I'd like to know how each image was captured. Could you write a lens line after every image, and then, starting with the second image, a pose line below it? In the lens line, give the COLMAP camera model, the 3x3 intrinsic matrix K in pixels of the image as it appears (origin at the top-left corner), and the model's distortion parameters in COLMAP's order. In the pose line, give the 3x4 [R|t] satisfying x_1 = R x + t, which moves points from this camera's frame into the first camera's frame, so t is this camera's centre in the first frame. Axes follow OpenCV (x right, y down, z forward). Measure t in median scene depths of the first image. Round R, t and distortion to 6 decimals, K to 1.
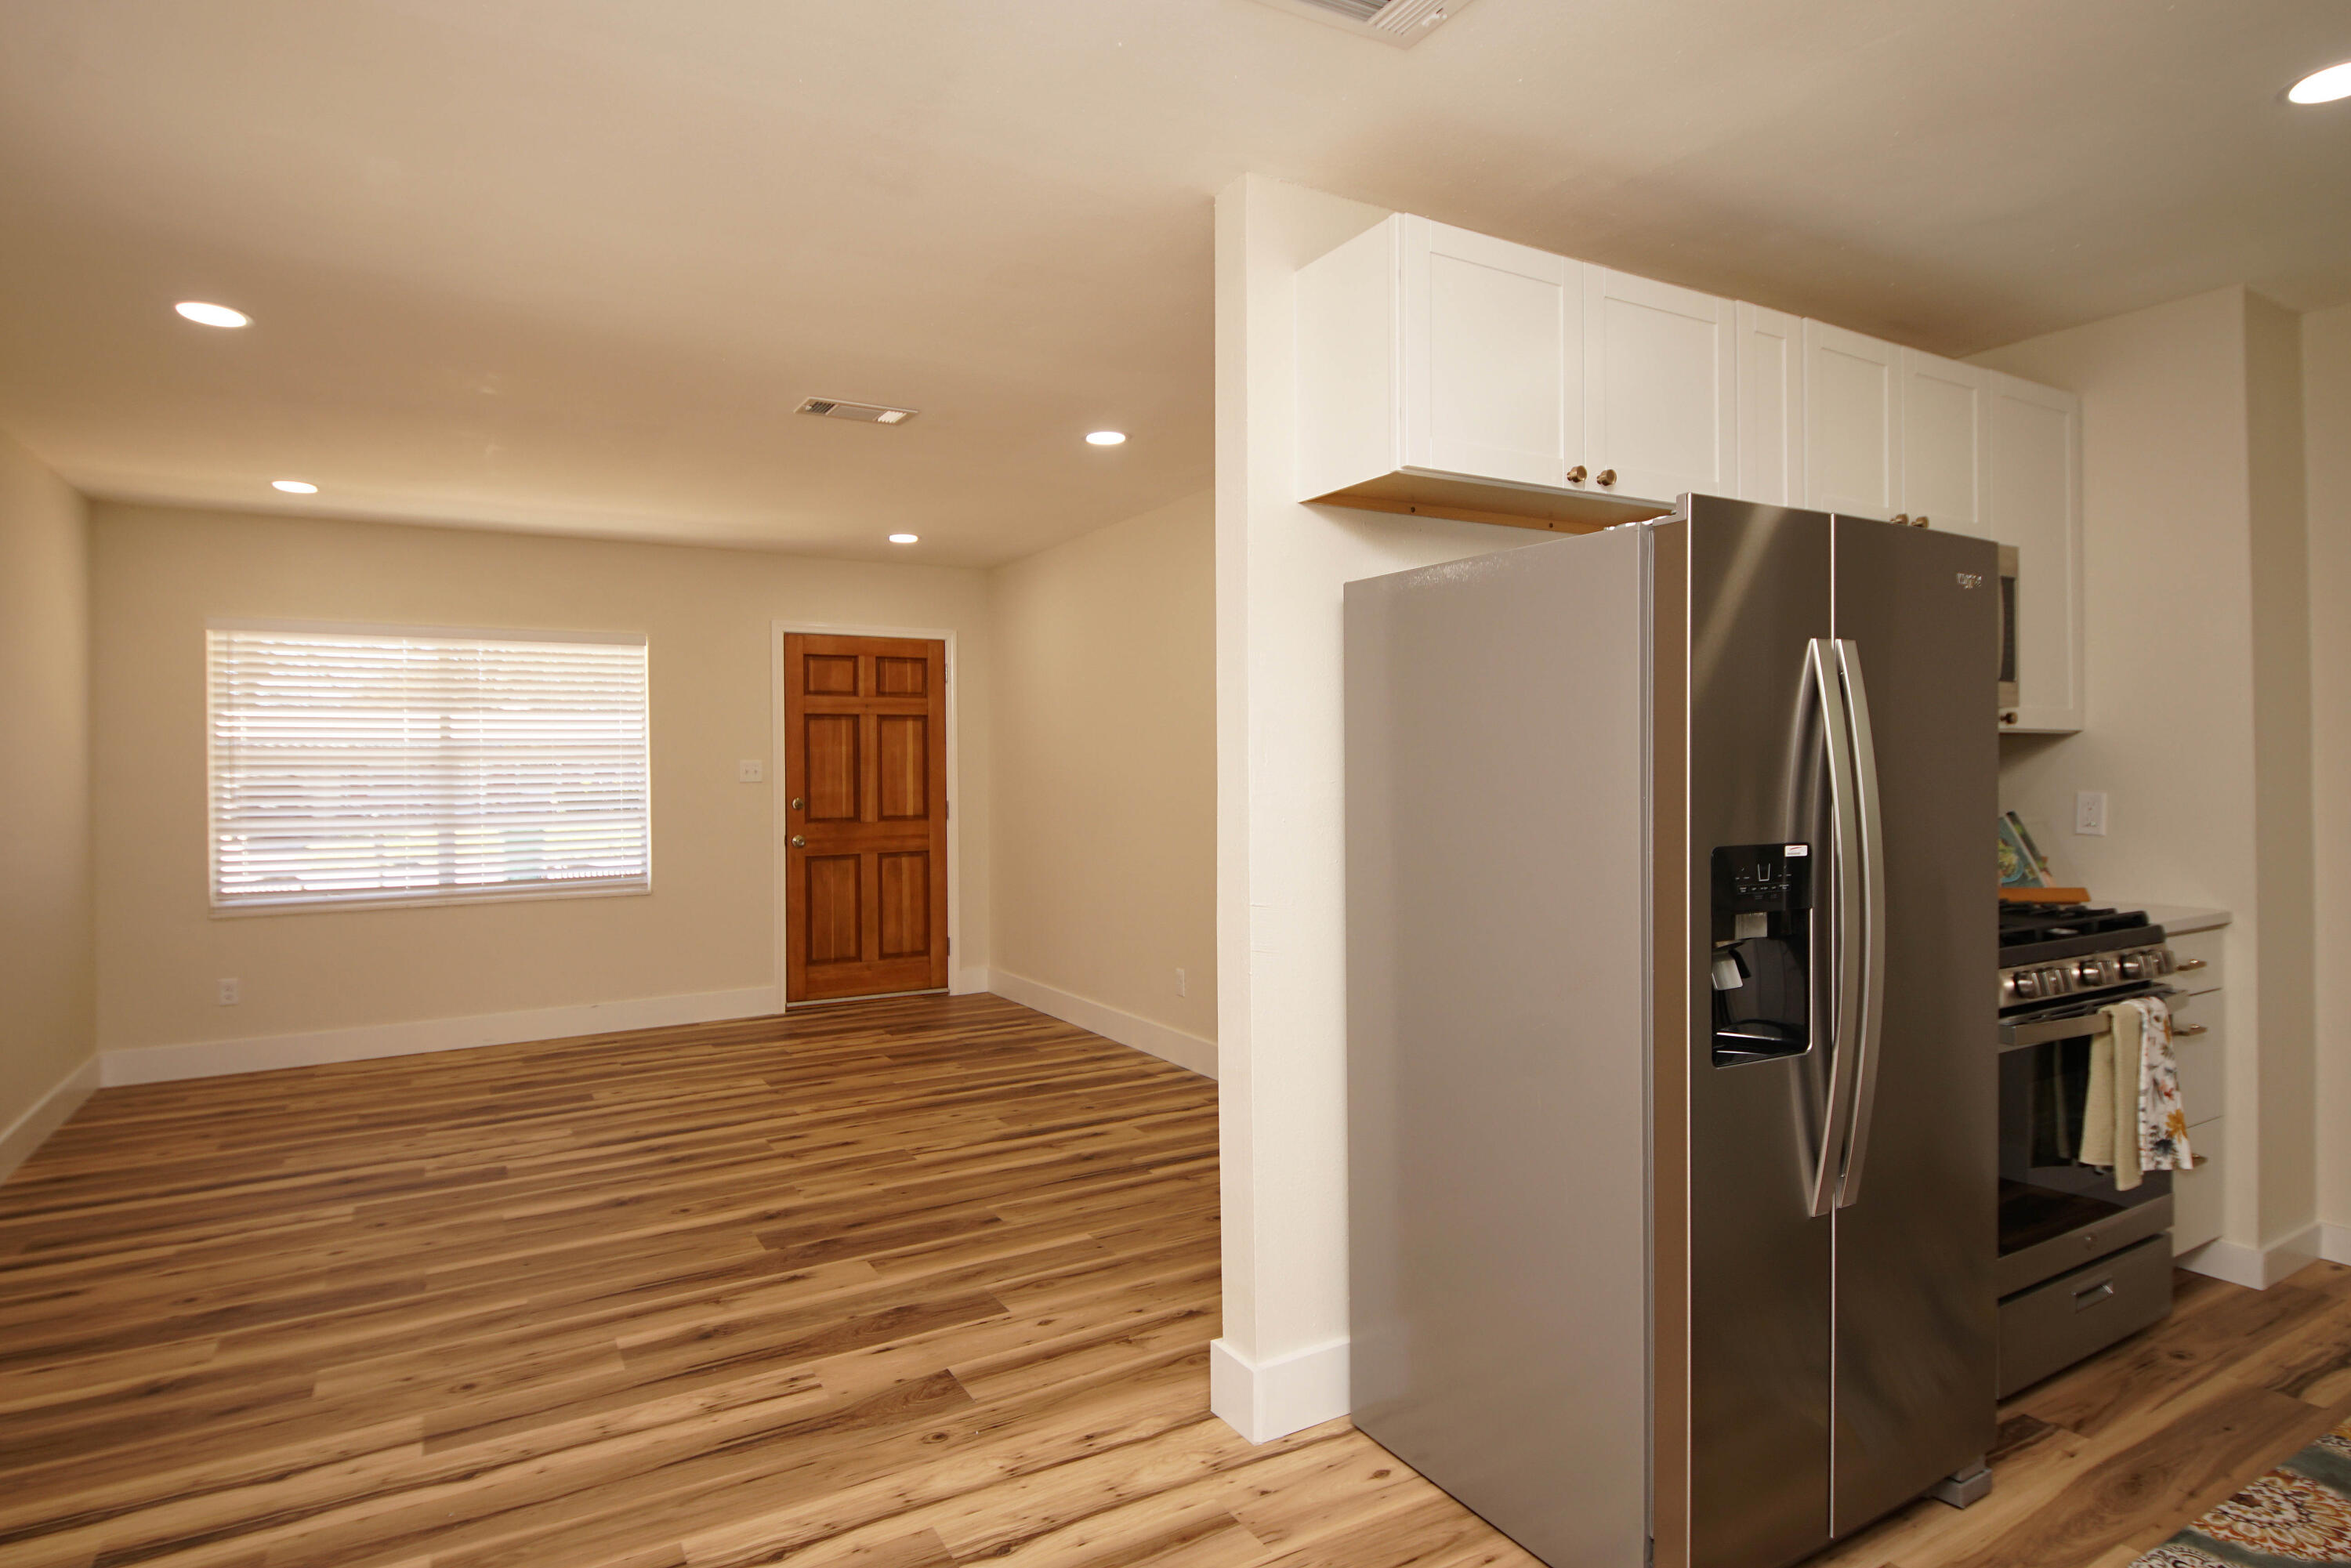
lens RADIAL K [[1256.1, 0, 1160.7], [0, 1256.1, 764.1], [0, 0, 1]] dist [0.032169, -0.029352]
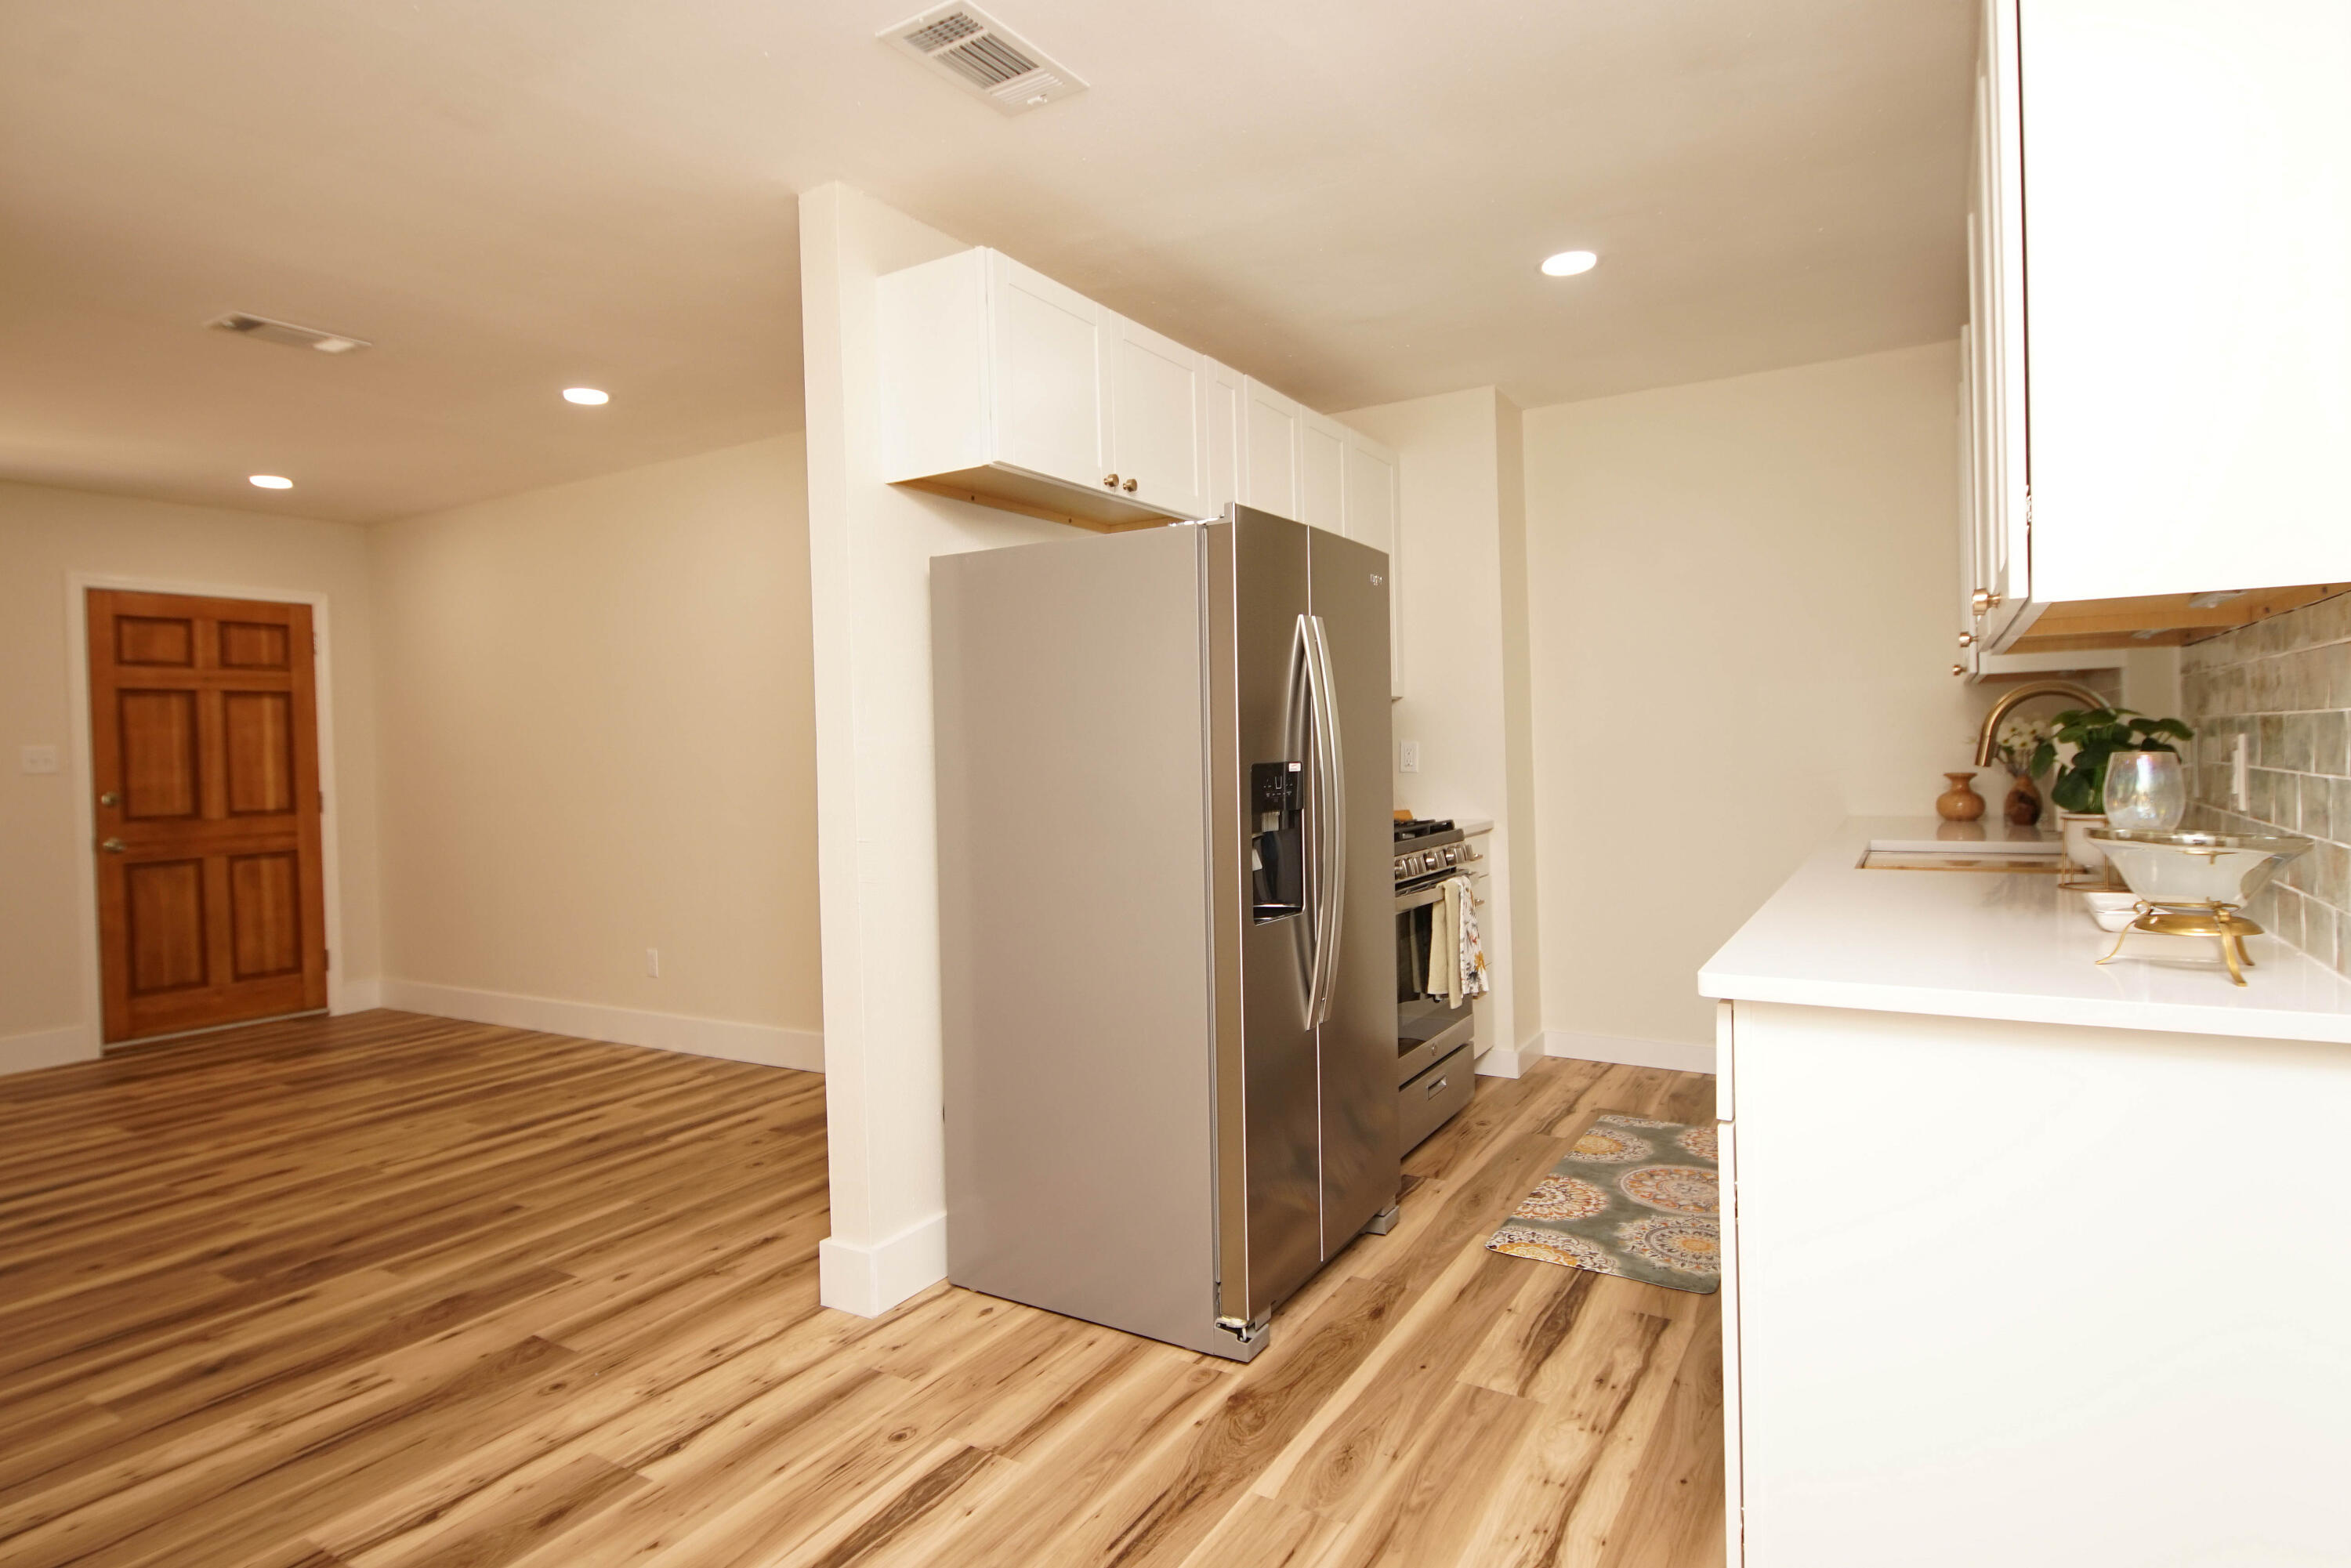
lens RADIAL K [[1256.1, 0, 1158.9], [0, 1256.1, 762.5], [0, 0, 1]] dist [0.032169, -0.029352]
pose [[0.880543, -0.021872, 0.473461, -0.146284], [0.019688, 0.999760, 0.009570, 0.024467], [-0.473557, 0.000895, 0.880763, -0.074185]]
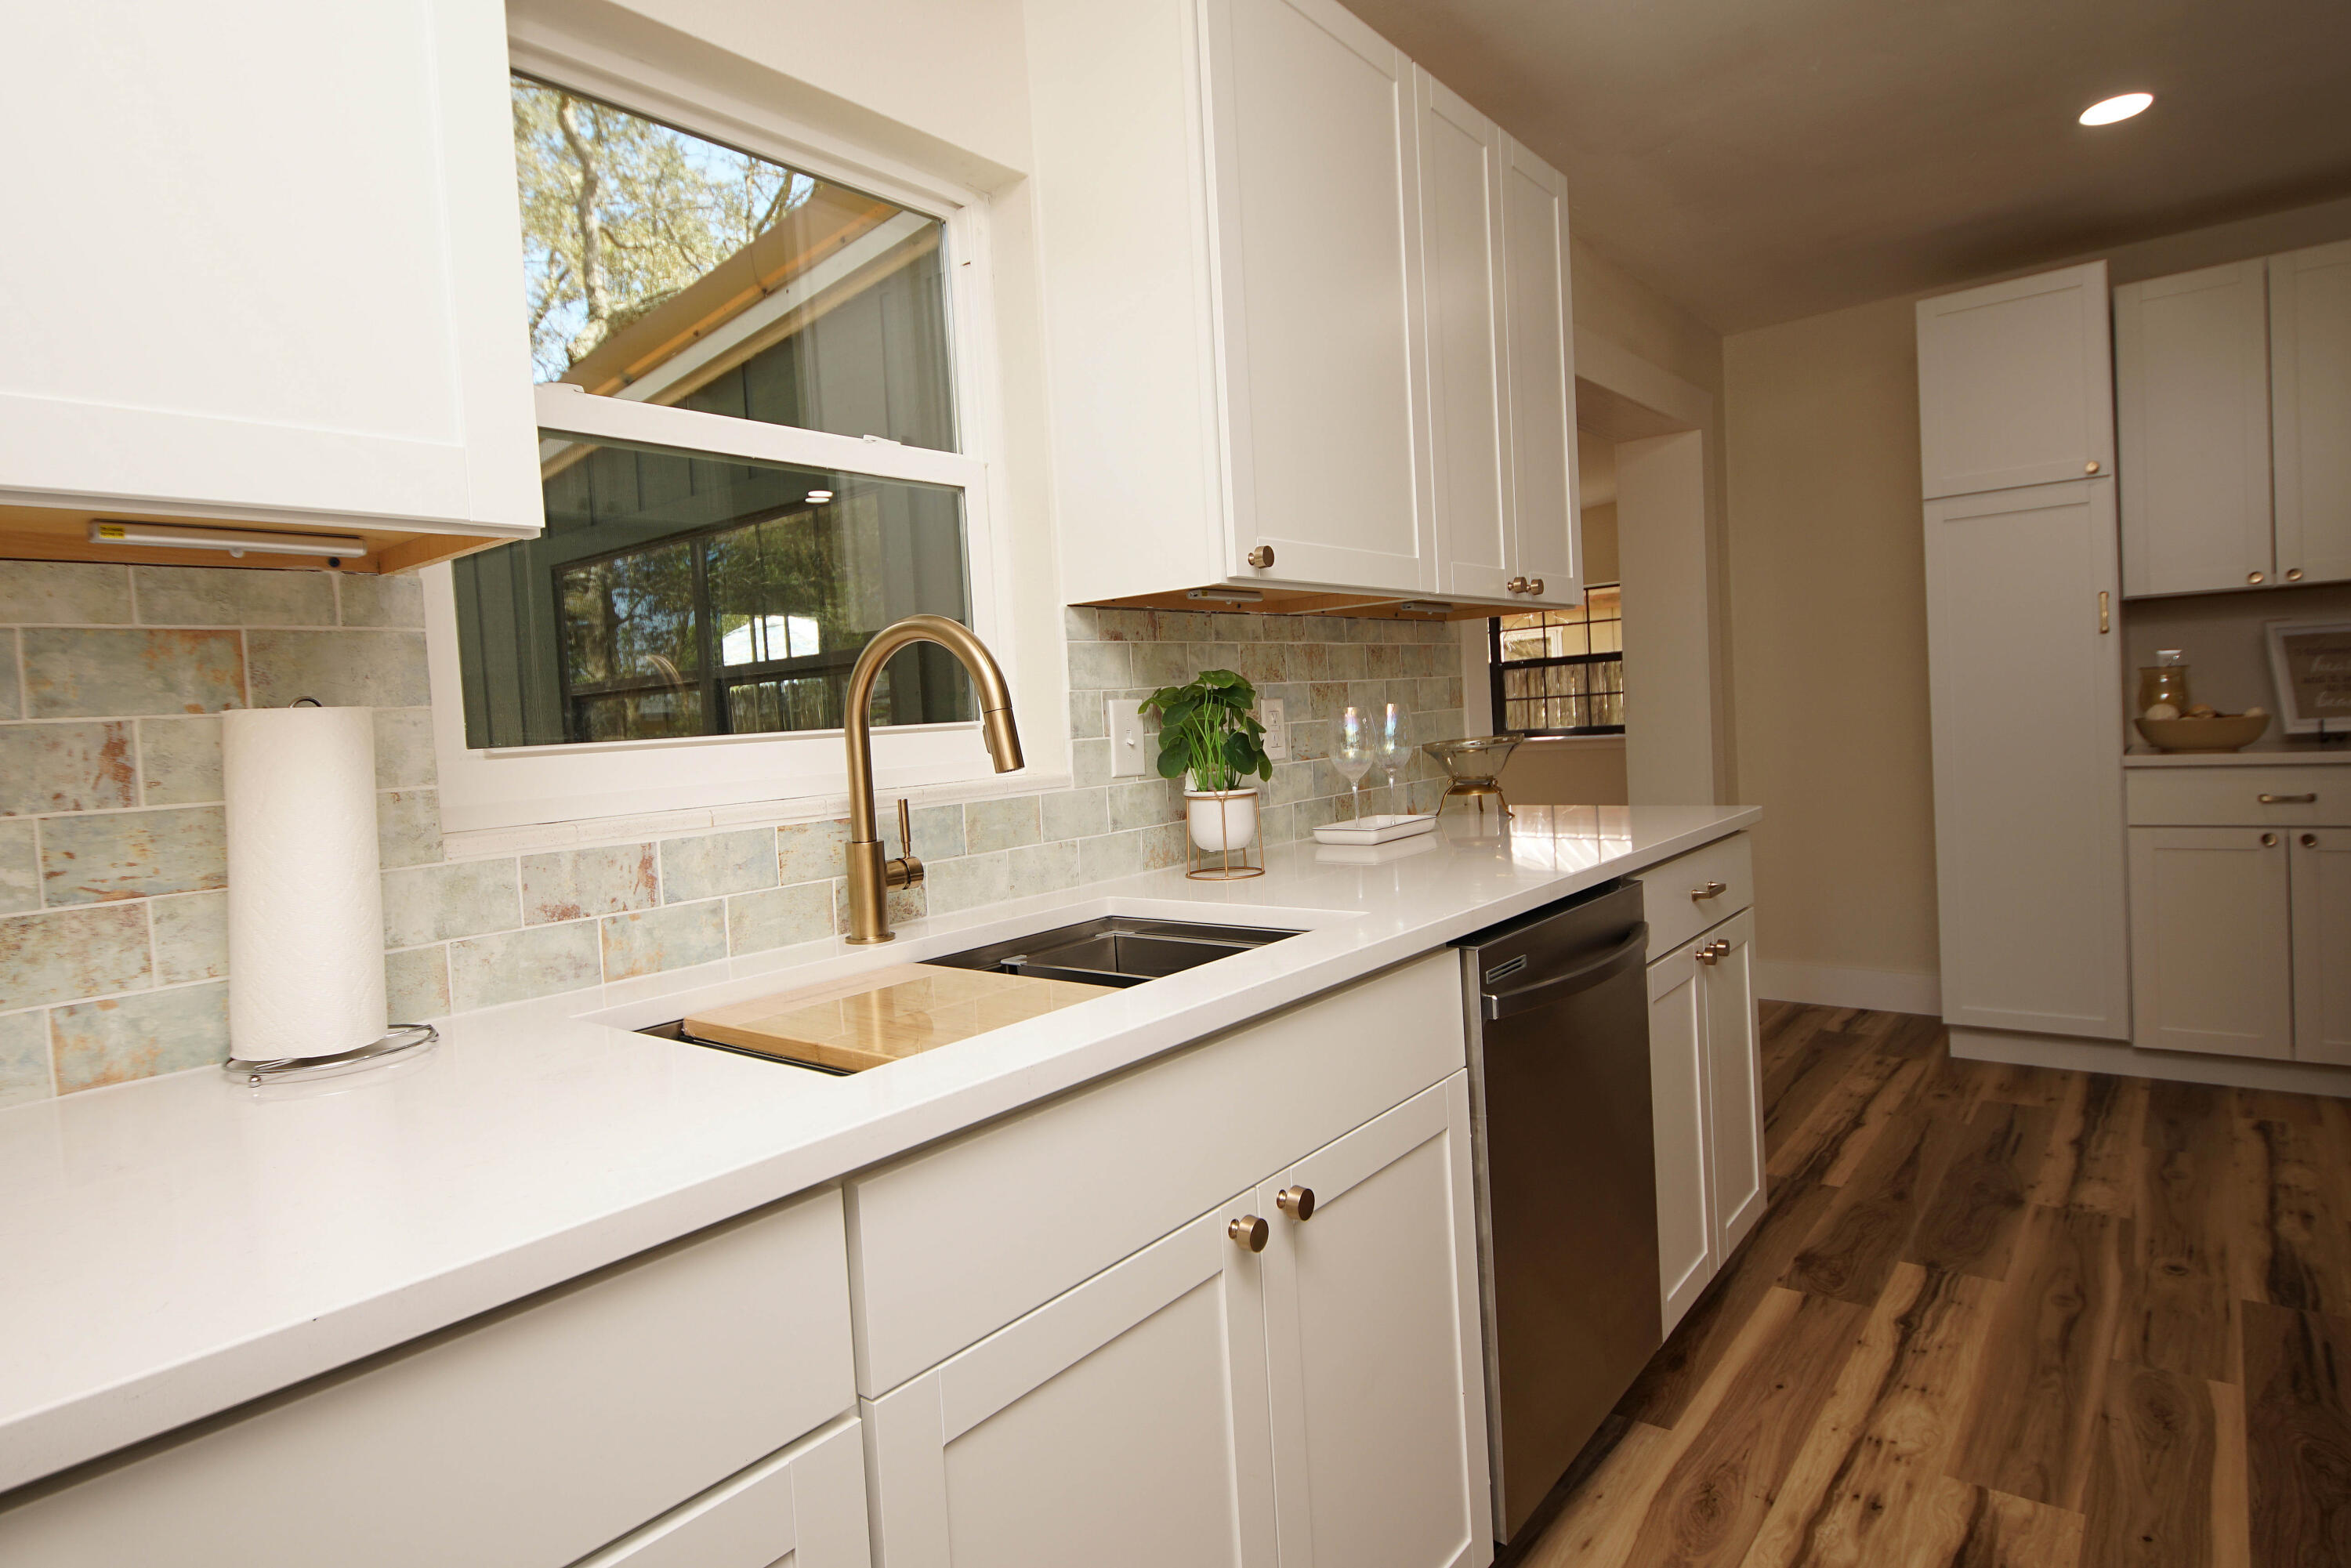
lens RADIAL K [[1256.1, 0, 1161.7], [0, 1256.1, 767.5], [0, 0, 1]] dist [0.032169, -0.029352]
pose [[-0.934533, 0.077553, -0.347323, 0.759545], [0.066079, 0.996809, 0.044778, 0.028752], [0.349687, 0.018895, -0.936676, 0.747979]]
